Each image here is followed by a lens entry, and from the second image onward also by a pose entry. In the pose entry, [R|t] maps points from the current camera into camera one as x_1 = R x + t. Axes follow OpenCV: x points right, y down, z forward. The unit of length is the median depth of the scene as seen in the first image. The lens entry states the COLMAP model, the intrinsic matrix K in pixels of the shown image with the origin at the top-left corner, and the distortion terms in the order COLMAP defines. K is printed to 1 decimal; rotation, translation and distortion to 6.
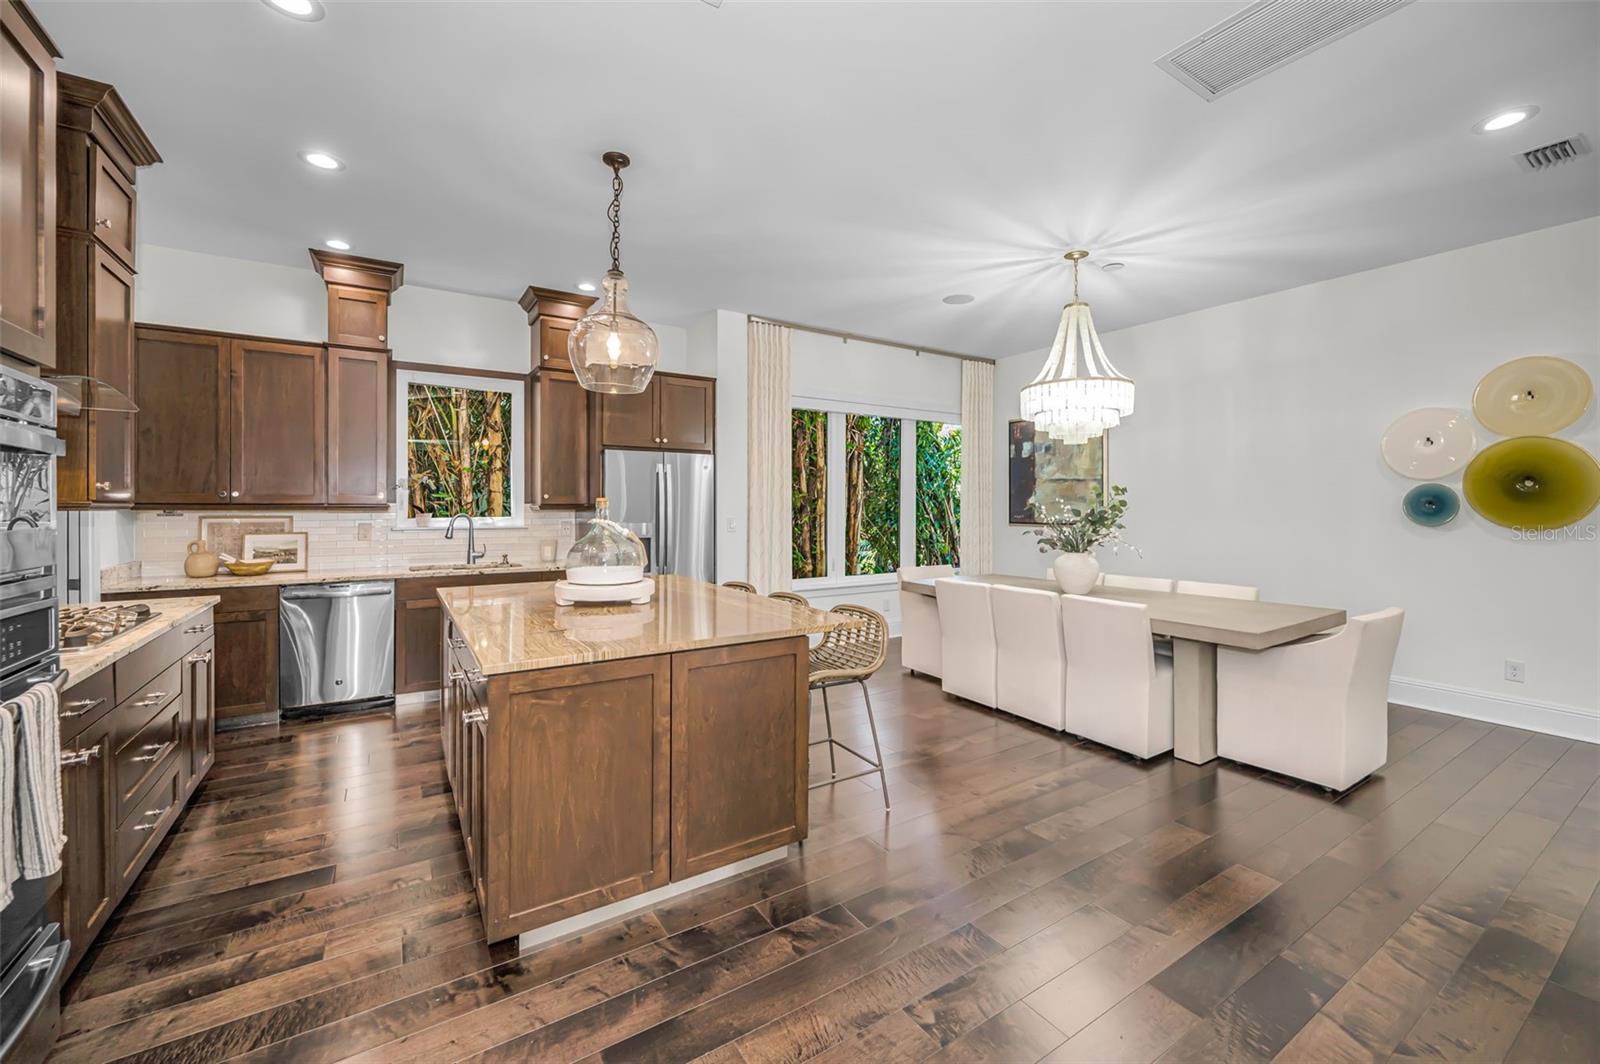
lens RADIAL K [[639.8, 0, 801.0], [0, 639.8, 506.0], [0, 0, 1]] dist [0.000304, 0.000028]
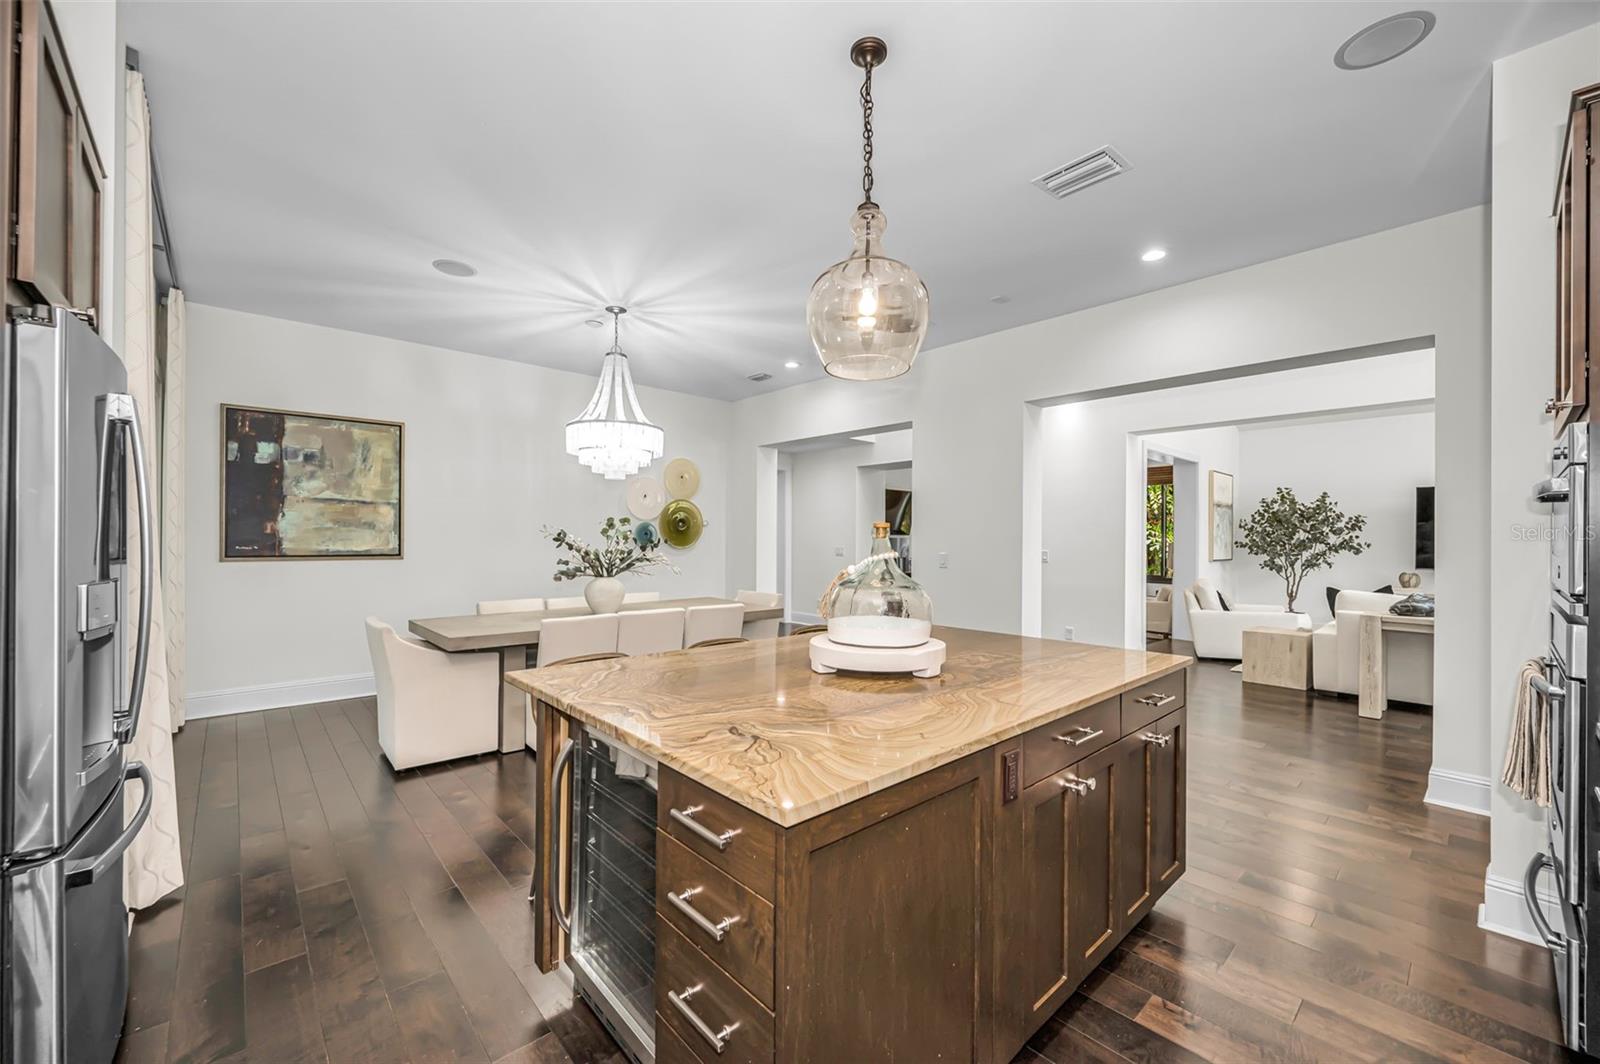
lens RADIAL K [[630.3, 0, 800.0], [0, 630.3, 532.0], [0, 0, 1]] dist [0.000922, 0.000043]
pose [[-0.162466, 0.010211, 0.986661, -0.495632], [-0.005011, 0.999925, -0.011173, 0.004932], [-0.986701, -0.006760, -0.162403, 0.603120]]
